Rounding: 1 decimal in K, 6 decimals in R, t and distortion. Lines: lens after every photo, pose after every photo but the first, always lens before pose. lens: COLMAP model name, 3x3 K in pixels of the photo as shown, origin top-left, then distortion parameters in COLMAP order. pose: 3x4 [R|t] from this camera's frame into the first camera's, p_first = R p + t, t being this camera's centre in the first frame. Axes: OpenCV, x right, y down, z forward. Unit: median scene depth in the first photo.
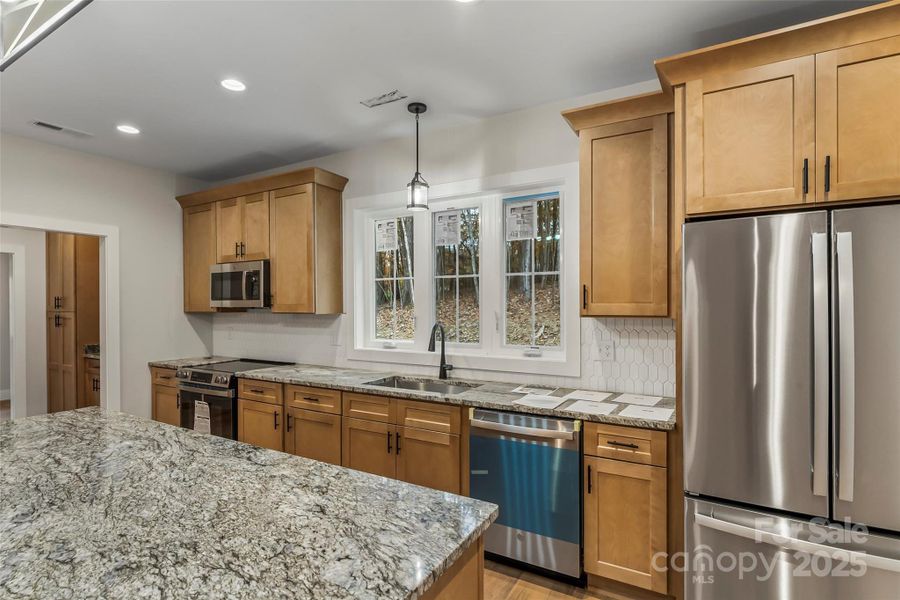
lens RADIAL K [[447.8, 0, 449.6], [0, 447.8, 306.6], [0, 0, 1]] dist [-0.000648, -0.000163]
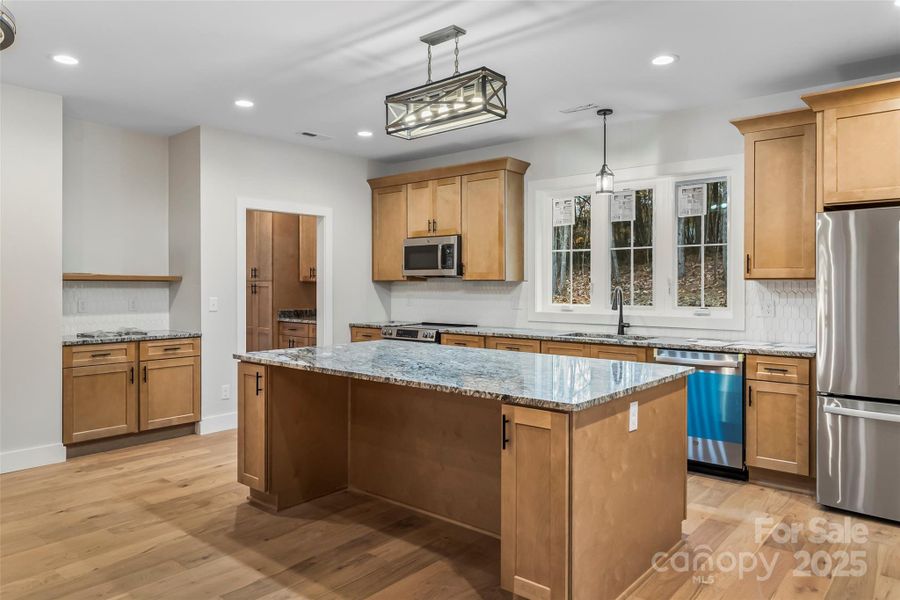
lens RADIAL K [[607.9, 0, 450.9], [0, 607.9, 286.9], [0, 0, 1]] dist [-0.000266, 0.000439]
pose [[0.983953, 0.005897, -0.178328, -0.171908], [-0.006348, 0.999978, -0.001961, 0.040541], [0.178313, 0.003061, 0.983969, -0.660517]]
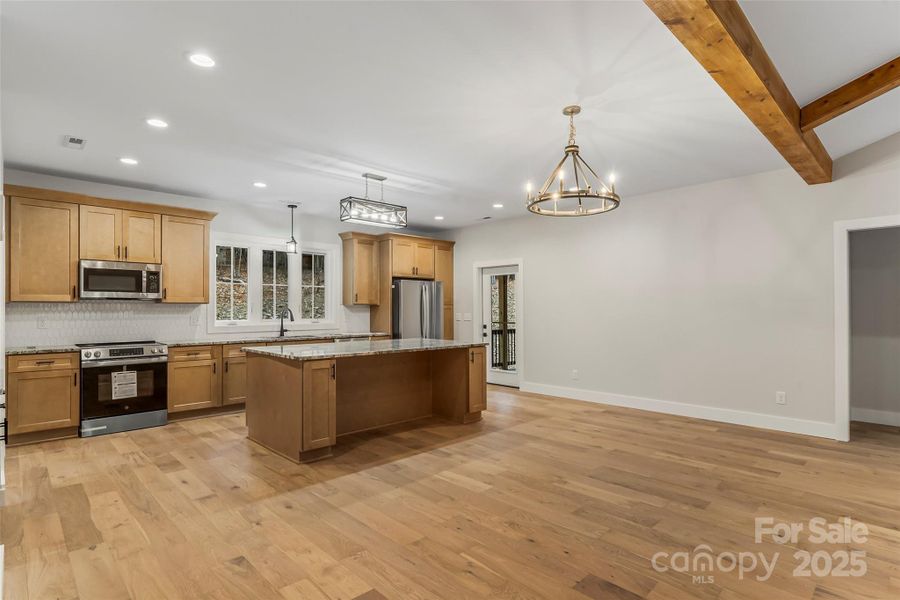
lens RADIAL K [[463.2, 0, 447.4], [0, 463.2, 308.5], [0, 0, 1]] dist [0.019373, 0.001408]
pose [[0.278529, 0.004853, 0.960415, -1.810062], [0.006659, 0.999953, -0.006984, 0.055960], [-0.960405, 0.008340, 0.278484, -0.287153]]
